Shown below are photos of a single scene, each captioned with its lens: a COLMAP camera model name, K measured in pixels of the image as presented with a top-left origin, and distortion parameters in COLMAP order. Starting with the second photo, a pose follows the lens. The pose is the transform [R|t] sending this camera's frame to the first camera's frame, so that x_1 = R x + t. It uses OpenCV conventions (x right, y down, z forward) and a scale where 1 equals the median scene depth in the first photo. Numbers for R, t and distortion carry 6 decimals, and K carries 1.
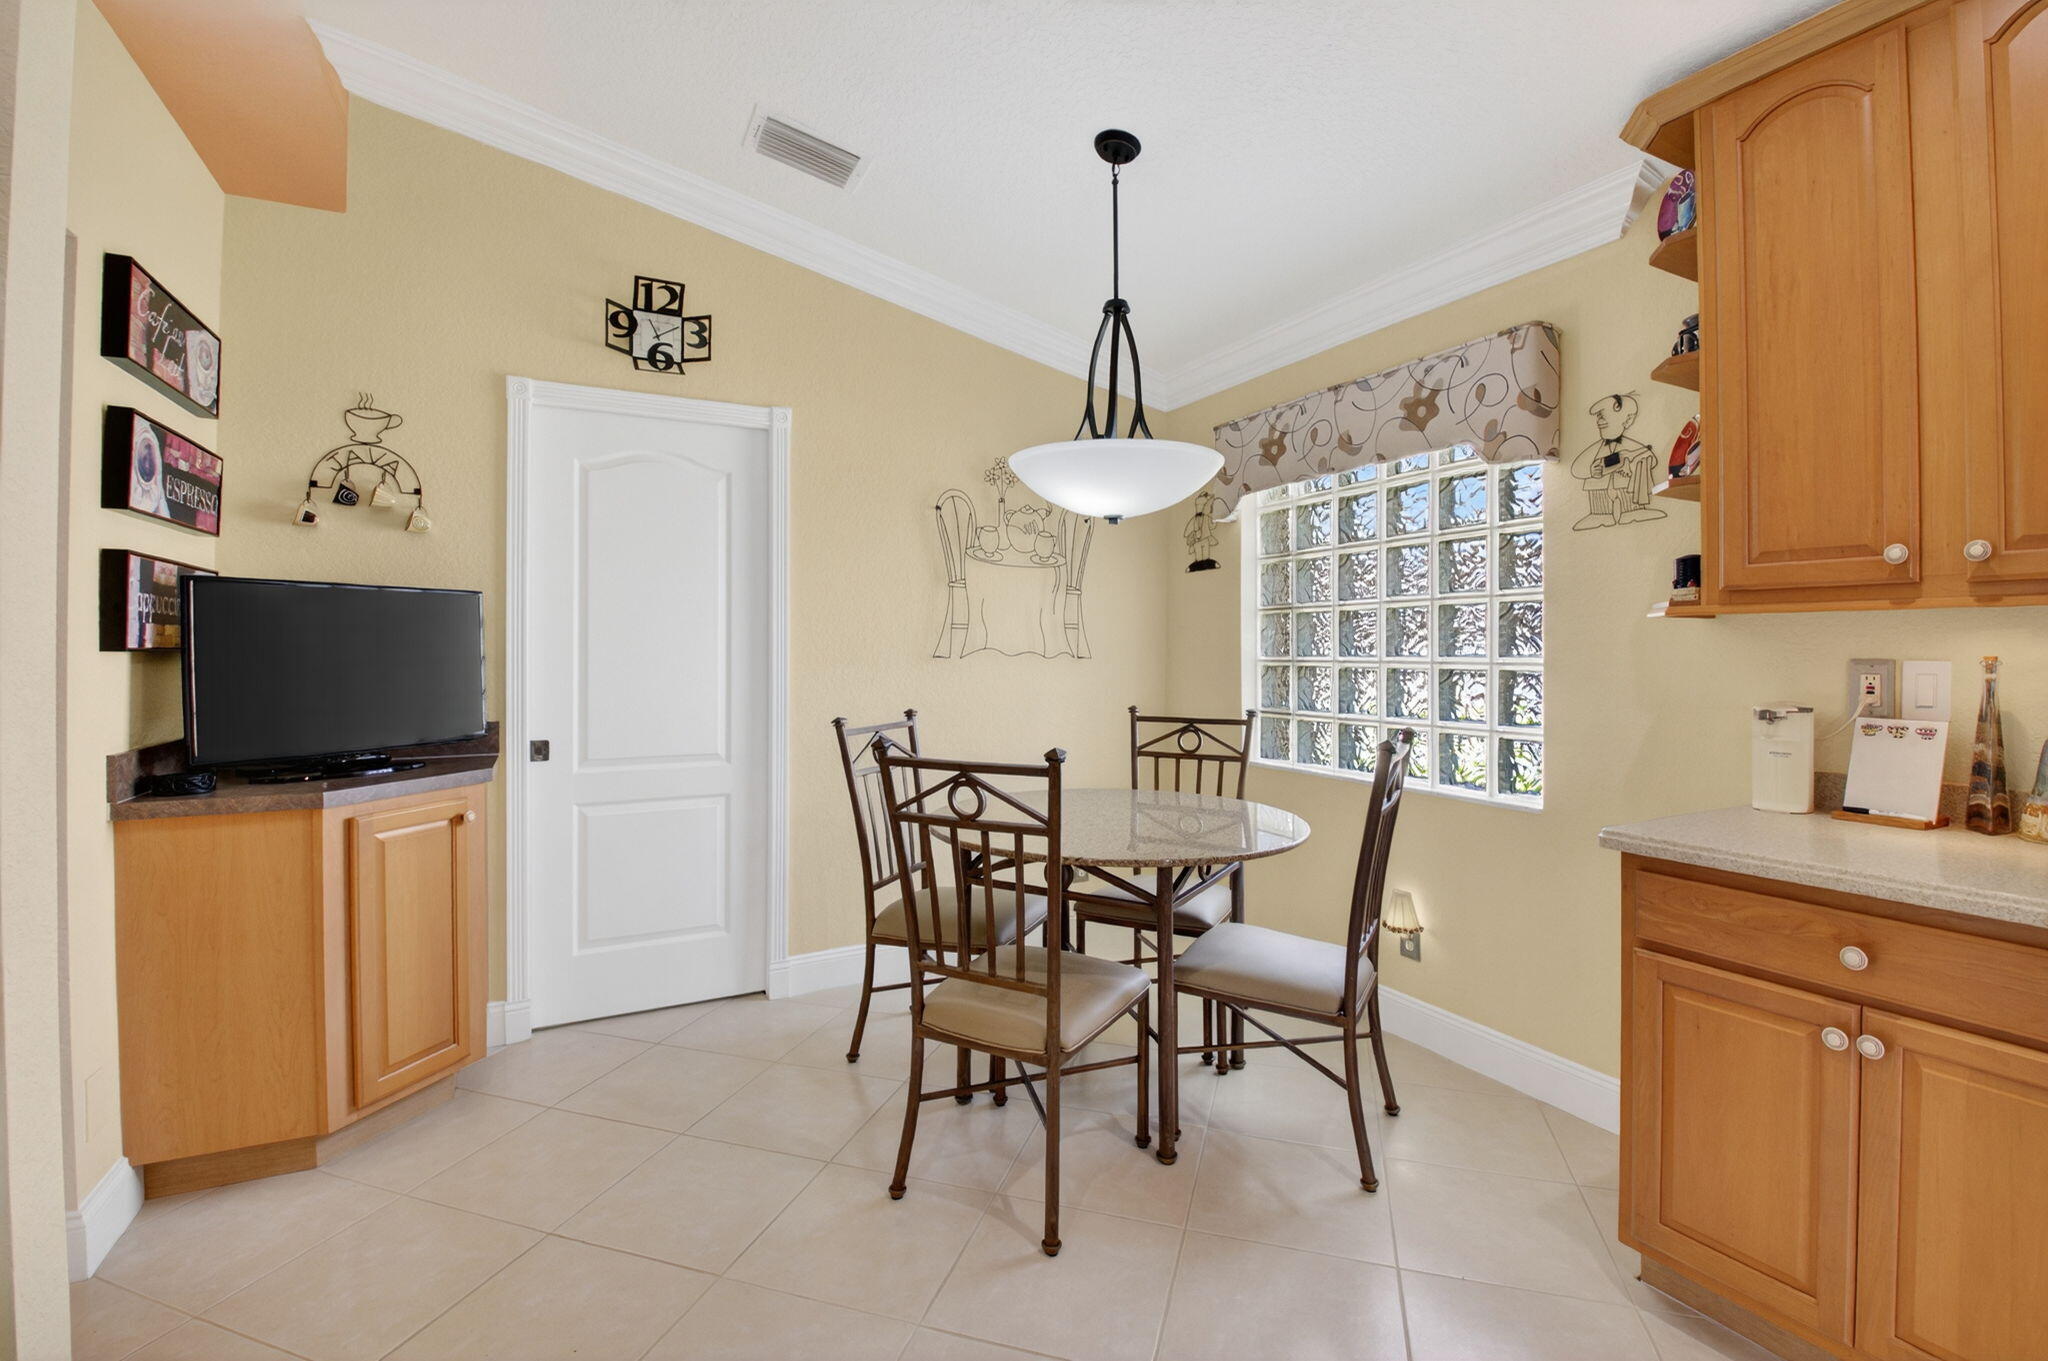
lens RADIAL K [[910.5, 0, 1030.6], [0, 910.5, 646.8], [0, 0, 1]] dist [-0.016856, -0.004884]
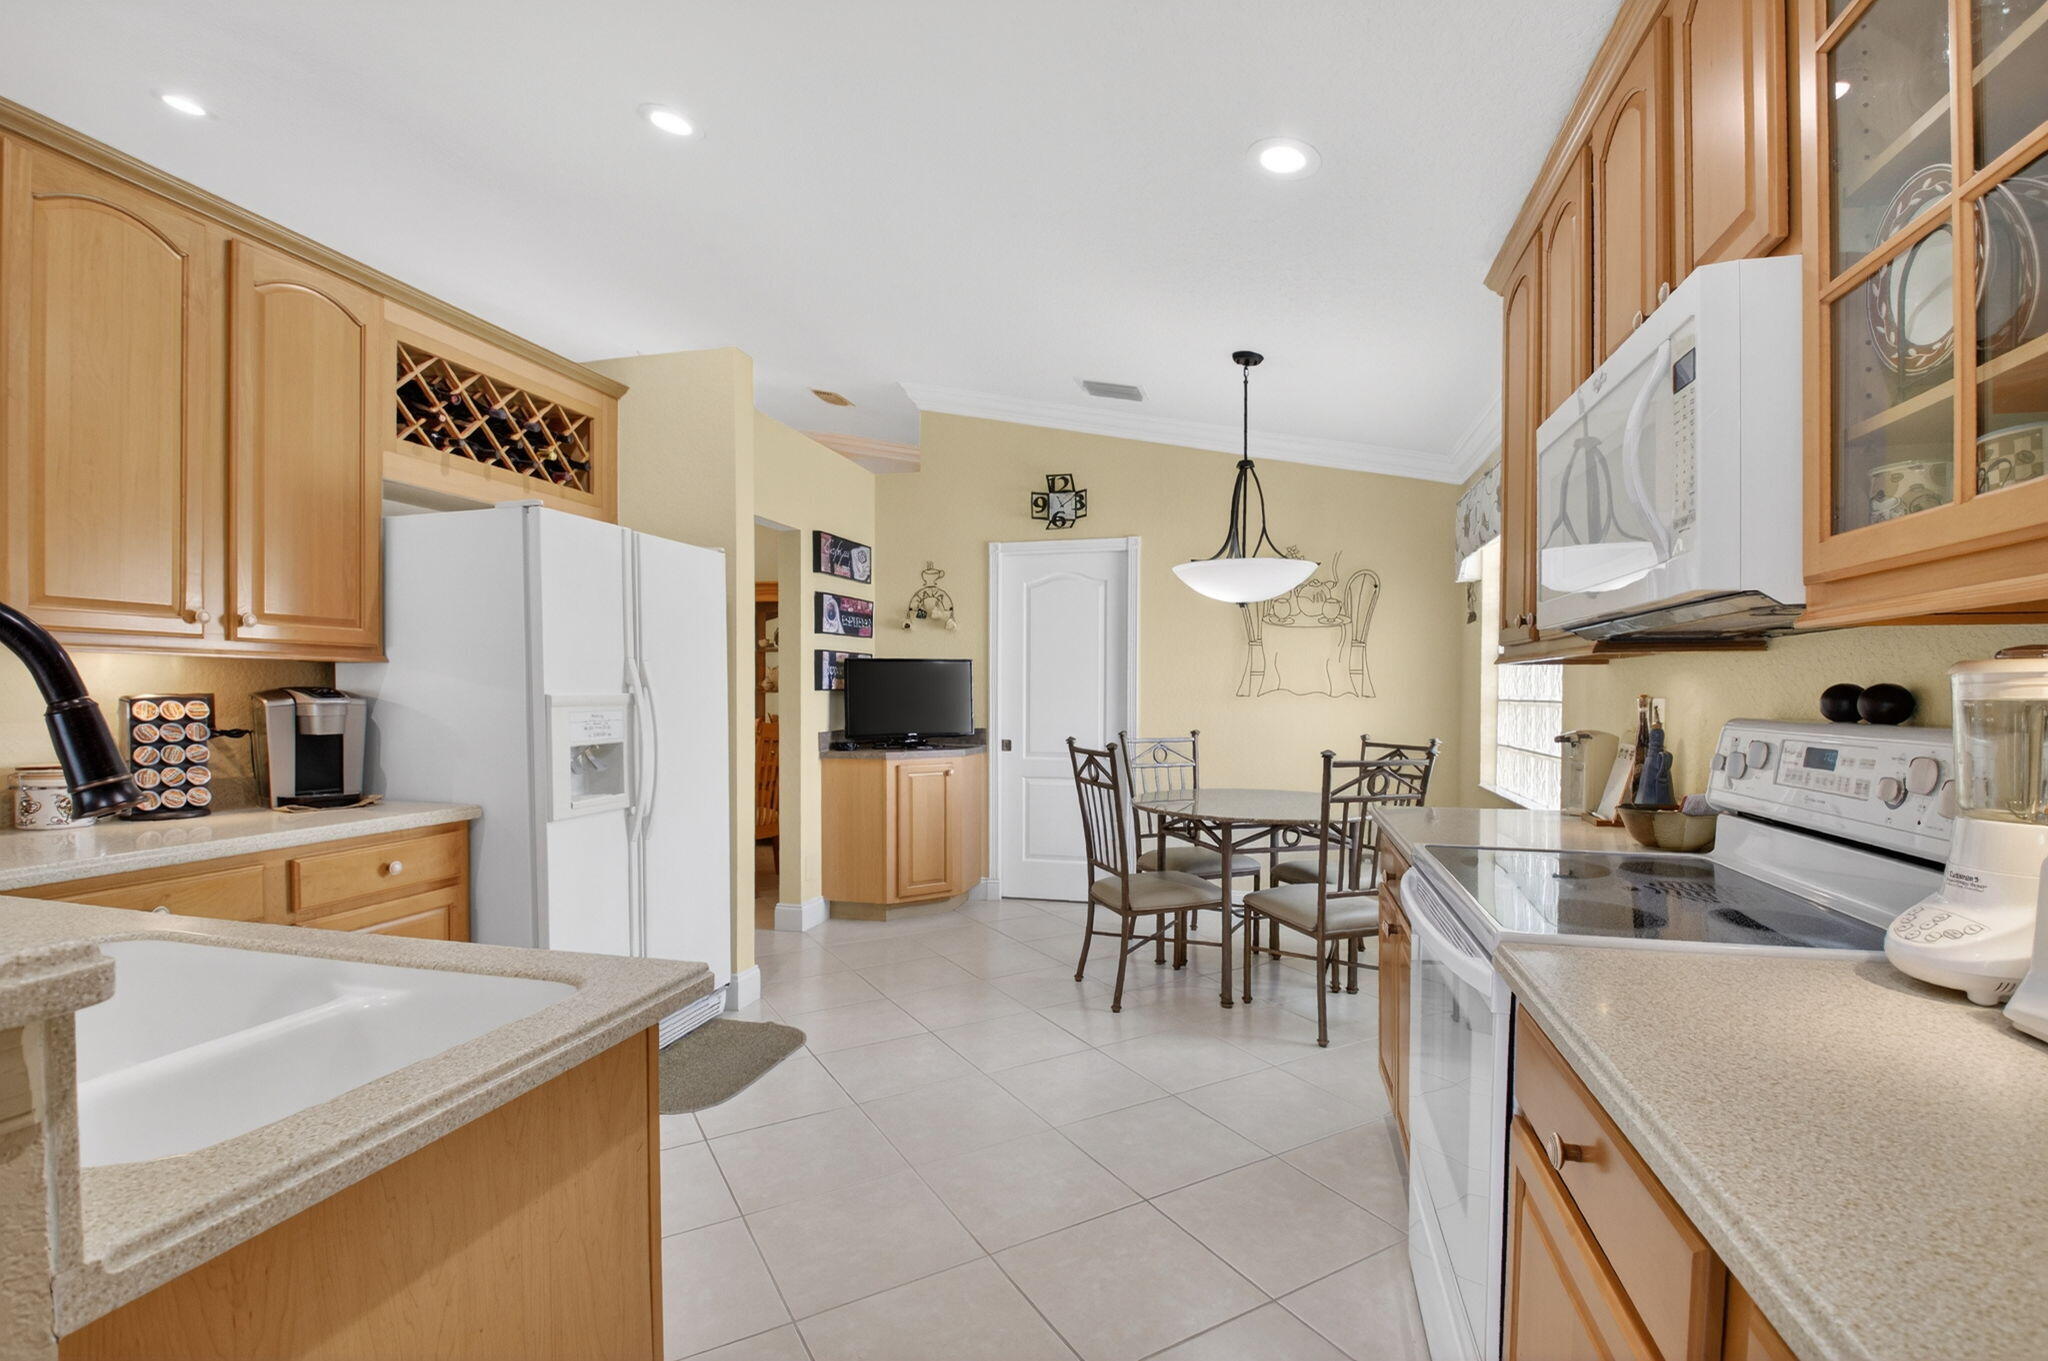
lens RADIAL K [[928.8, 0, 1044.6], [0, 928.8, 701.1], [0, 0, 1]] dist [-0.017908, -0.000704]
pose [[0.738755, 0.008898, -0.673915, 0.840584], [-0.000089, 0.999914, 0.013105, 0.001545], [0.673974, -0.009621, 0.738692, -0.353758]]
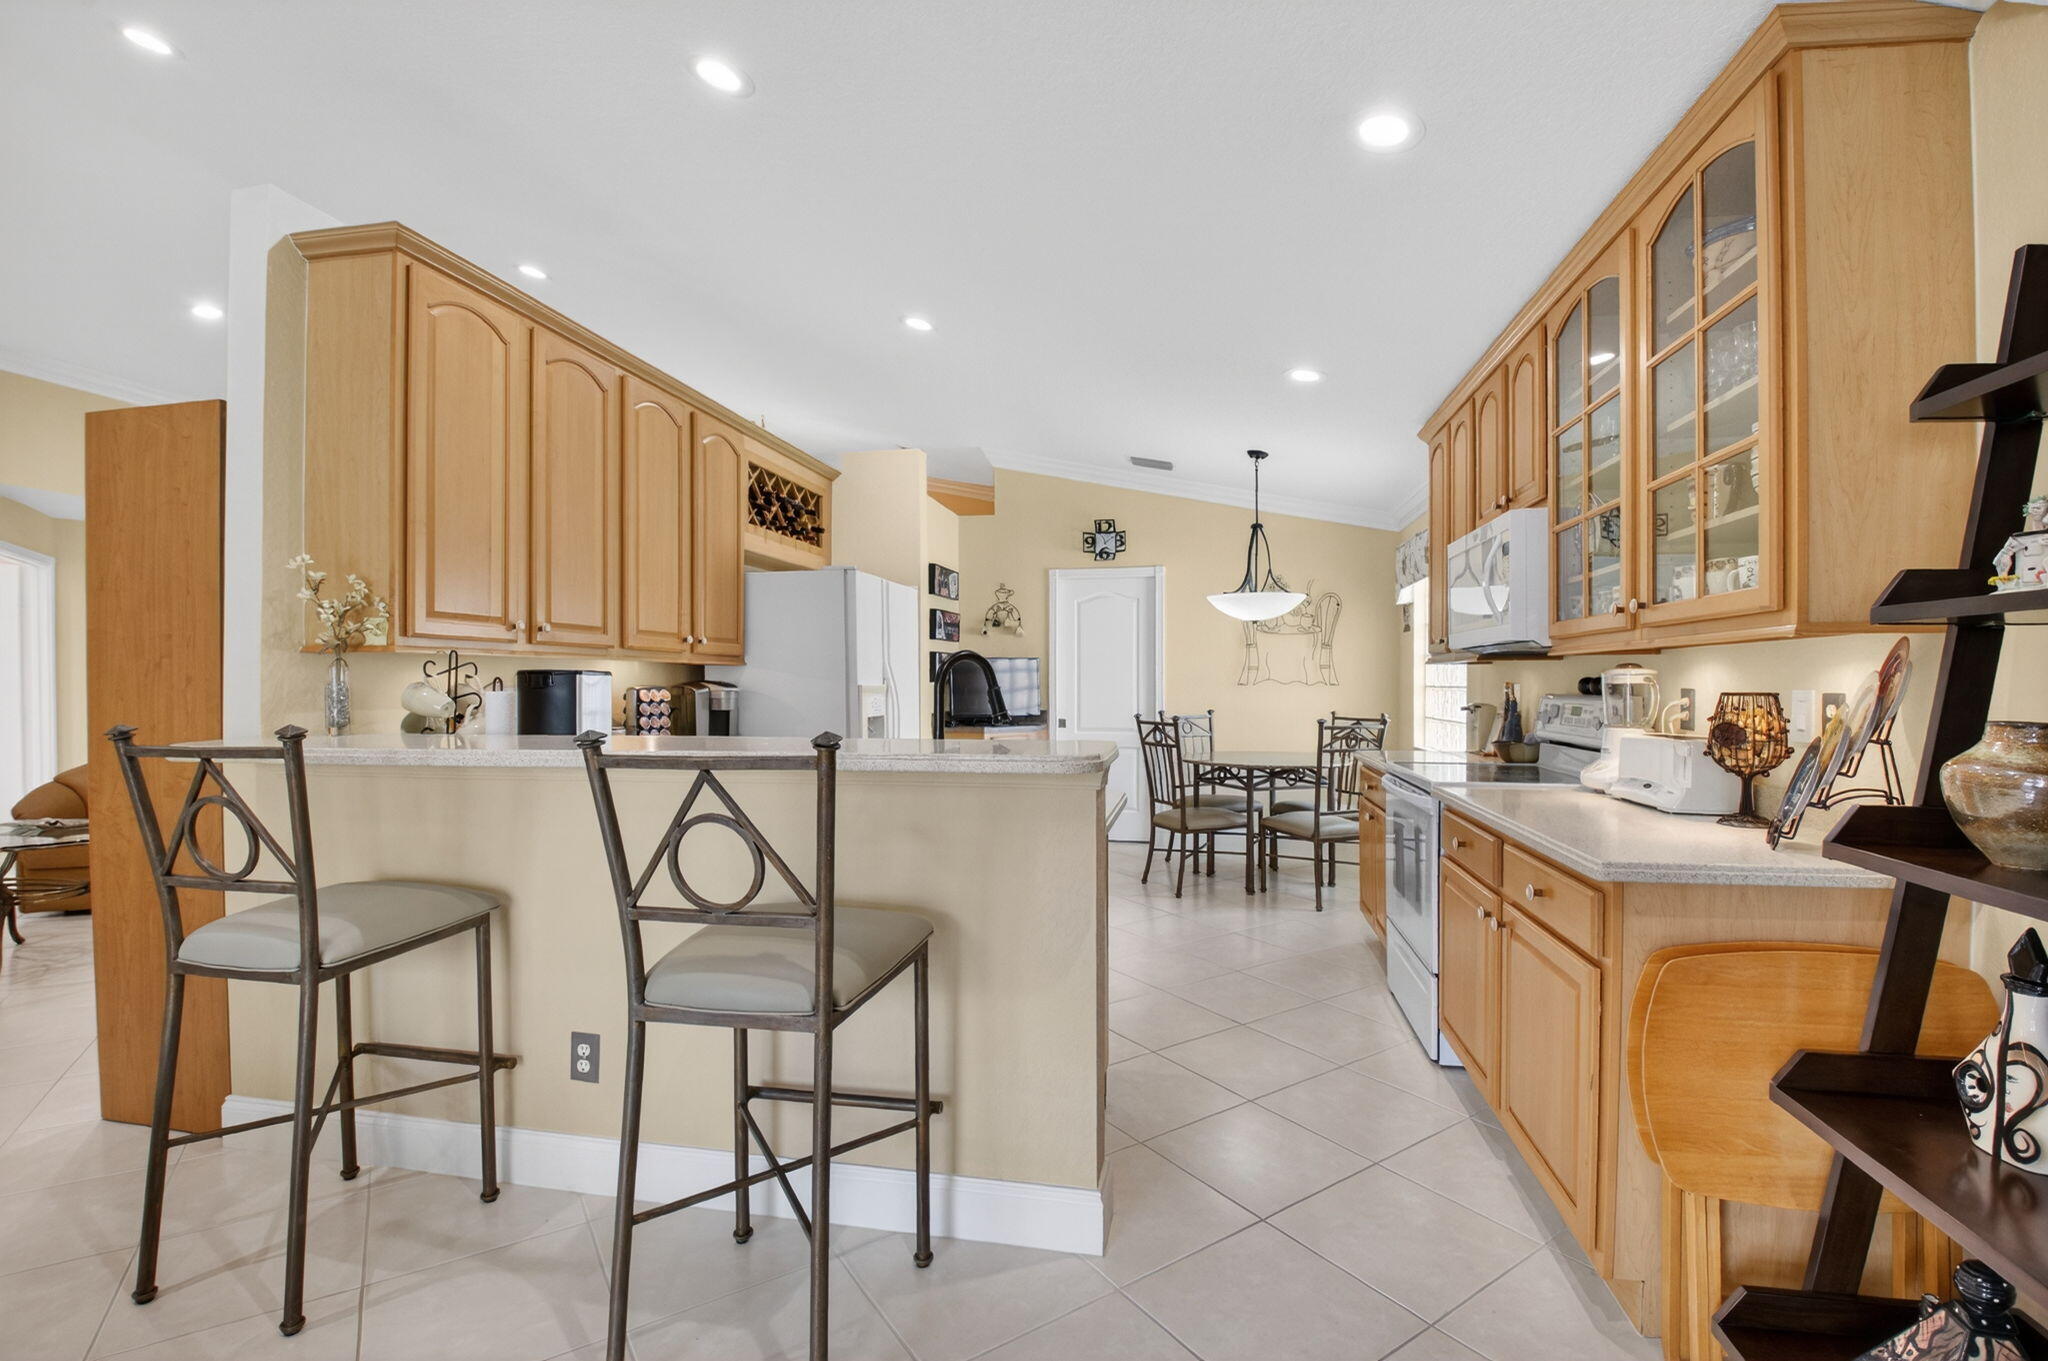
lens RADIAL K [[910.5, 0, 1040.6], [0, 910.5, 675.0], [0, 0, 1]] dist [-0.016856, -0.004884]
pose [[0.777823, -0.005929, -0.628455, 1.012605], [0.003723, 0.999981, -0.004826, -0.001024], [0.628472, 0.001414, 0.777831, -0.992441]]
